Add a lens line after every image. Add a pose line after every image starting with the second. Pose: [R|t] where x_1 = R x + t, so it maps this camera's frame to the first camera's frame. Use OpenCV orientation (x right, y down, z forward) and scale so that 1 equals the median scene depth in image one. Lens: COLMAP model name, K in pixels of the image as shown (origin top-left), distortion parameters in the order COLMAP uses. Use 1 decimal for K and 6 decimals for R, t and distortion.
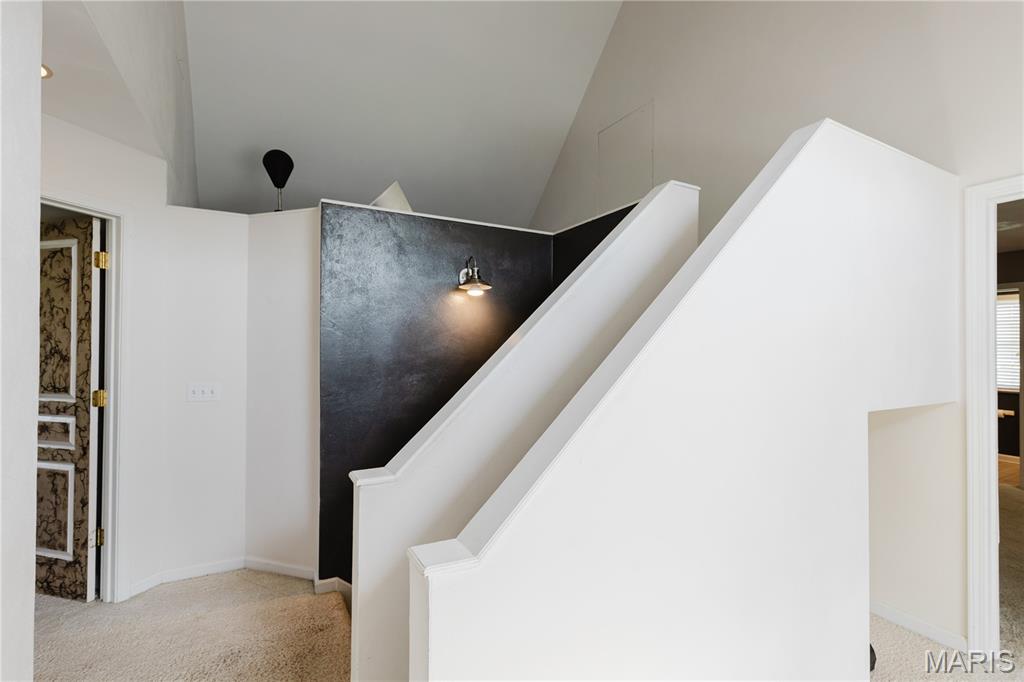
lens RADIAL K [[464.3, 0, 511.7], [0, 464.3, 345.8], [0, 0, 1]] dist [0.002237, -0.000152]
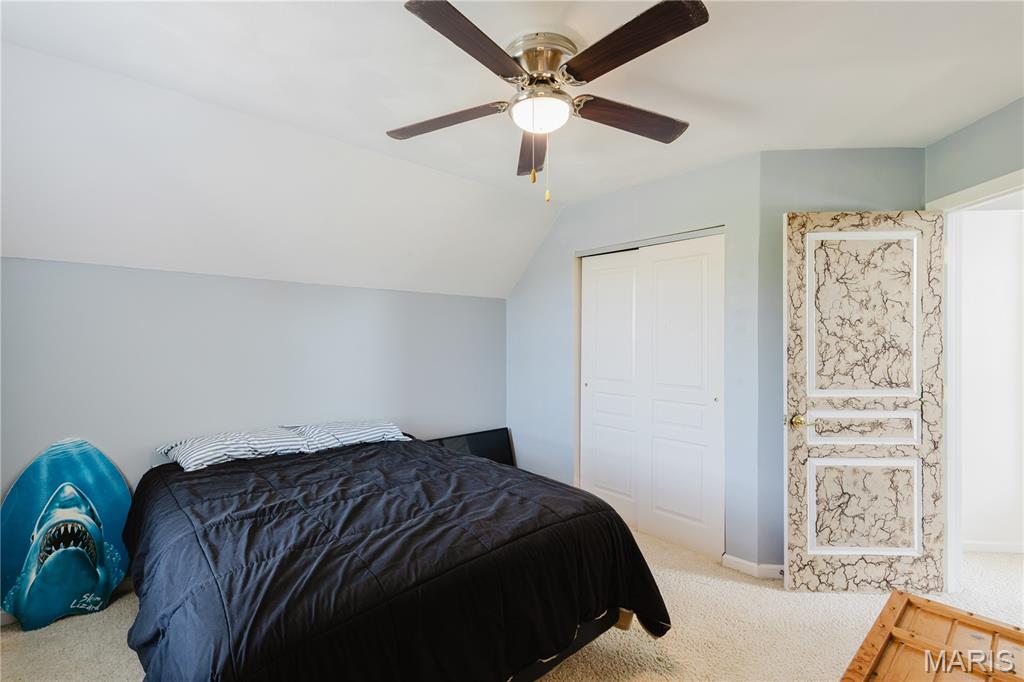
lens RADIAL K [[464.3, 0, 510.4], [0, 464.3, 337.7], [0, 0, 1]] dist [0.002237, -0.000152]
pose [[0.976478, -0.008556, 0.215447, -1.984739], [0.005246, 0.999859, 0.015929, -0.024862], [-0.215553, -0.014424, 0.976386, 0.221083]]
